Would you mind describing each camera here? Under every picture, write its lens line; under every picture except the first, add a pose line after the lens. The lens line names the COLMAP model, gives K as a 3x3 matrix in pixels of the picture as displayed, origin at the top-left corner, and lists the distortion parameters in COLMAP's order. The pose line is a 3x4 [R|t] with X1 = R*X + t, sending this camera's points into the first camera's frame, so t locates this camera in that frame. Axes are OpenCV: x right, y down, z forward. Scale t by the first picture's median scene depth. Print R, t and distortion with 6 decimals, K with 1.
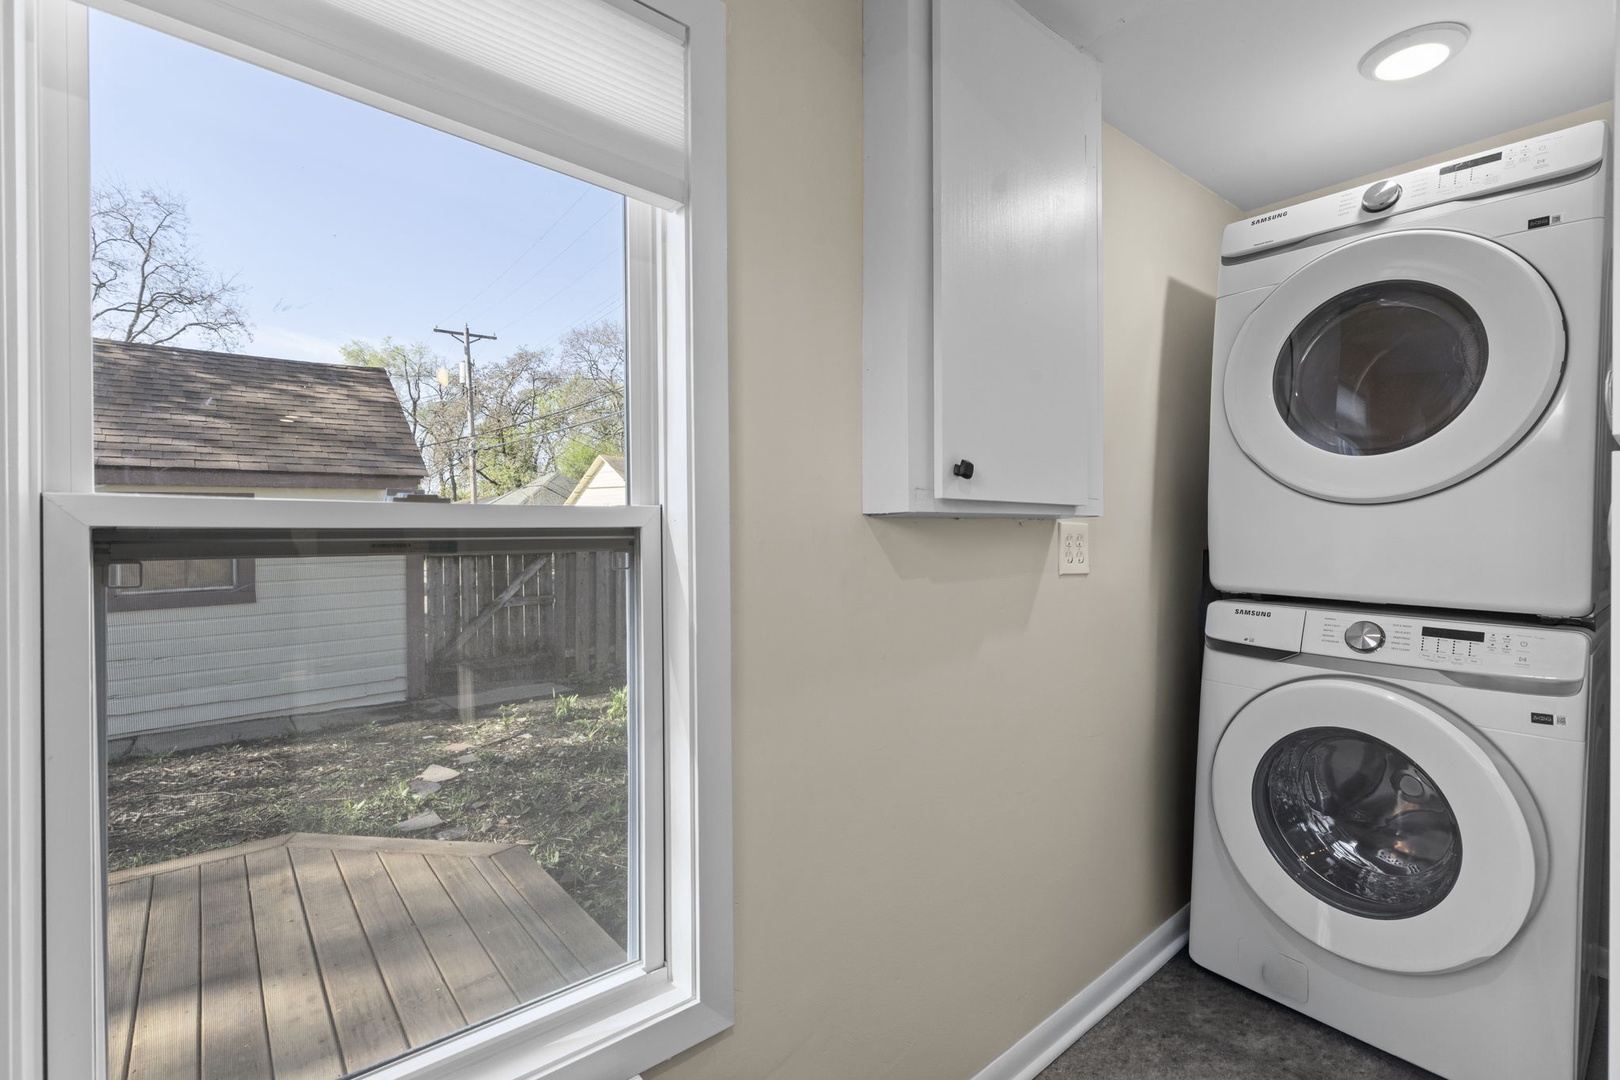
lens RADIAL K [[721.2, 0, 808.8], [0, 721.2, 532.5], [0, 0, 1]] dist [0.005960, -0.000864]
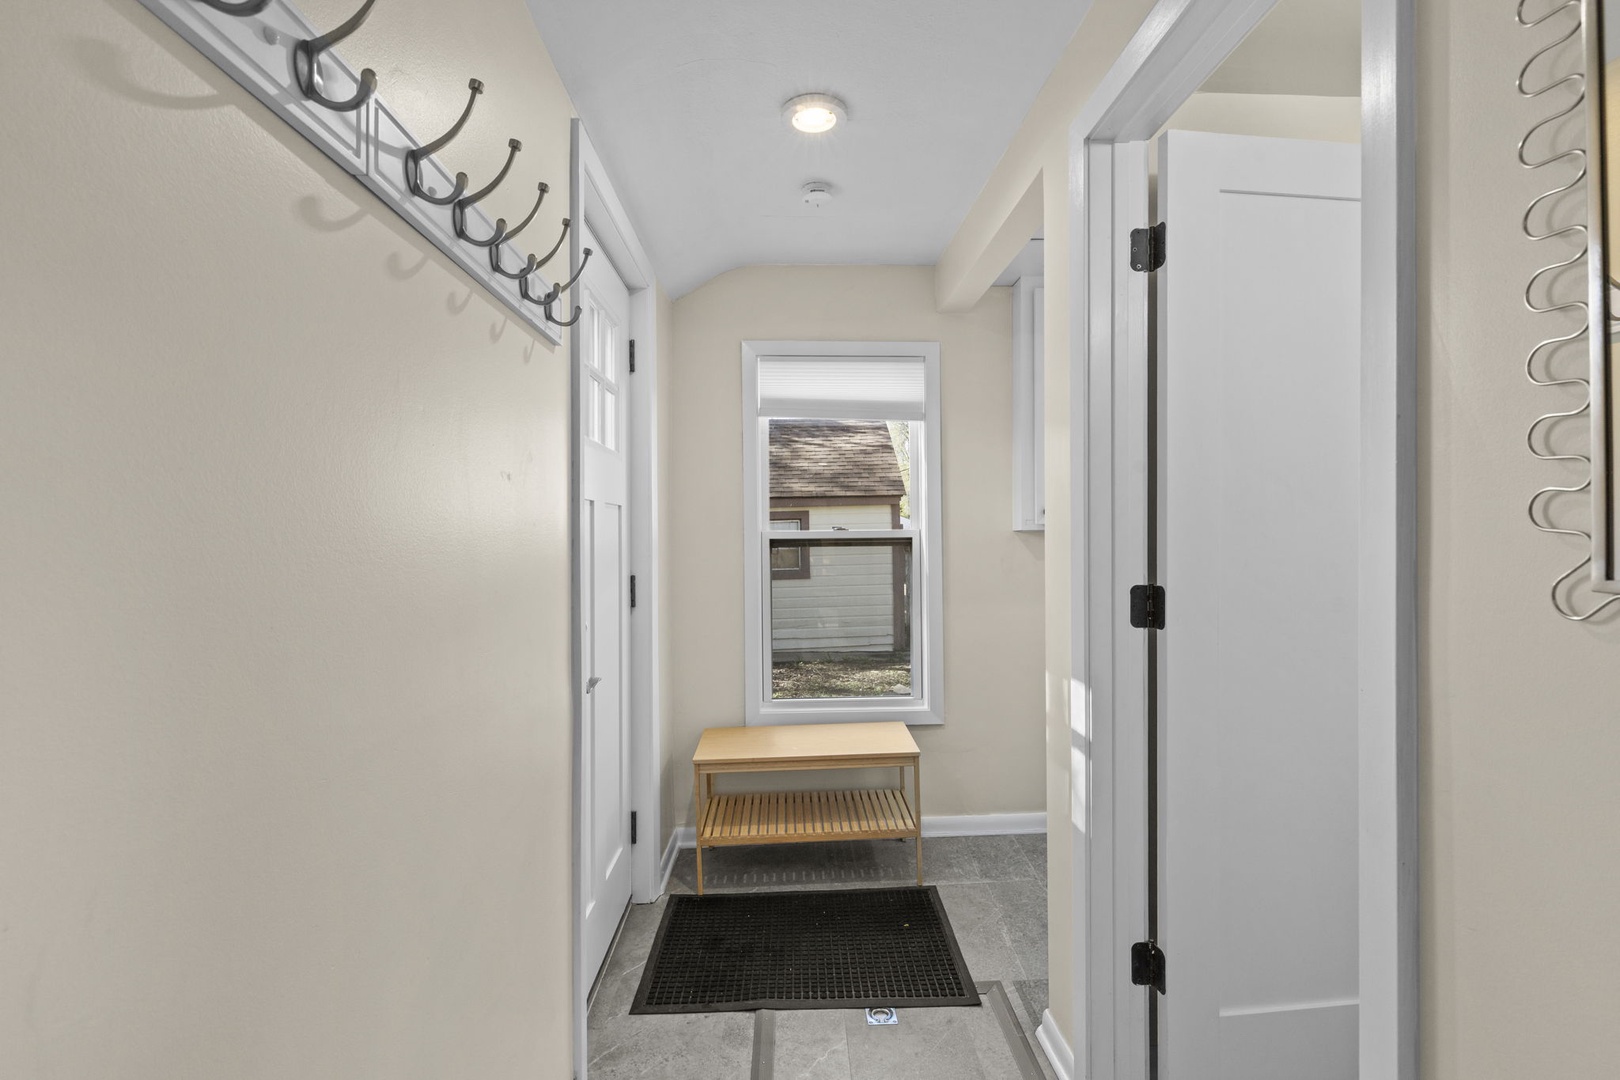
lens RADIAL K [[721.2, 0, 809.8], [0, 721.2, 535.2], [0, 0, 1]] dist [0.005960, -0.000864]
pose [[0.792043, -0.000711, -0.610465, 0.200865], [0.005291, 0.999970, 0.005699, -0.006145], [0.610443, -0.007744, 0.792022, -0.251085]]
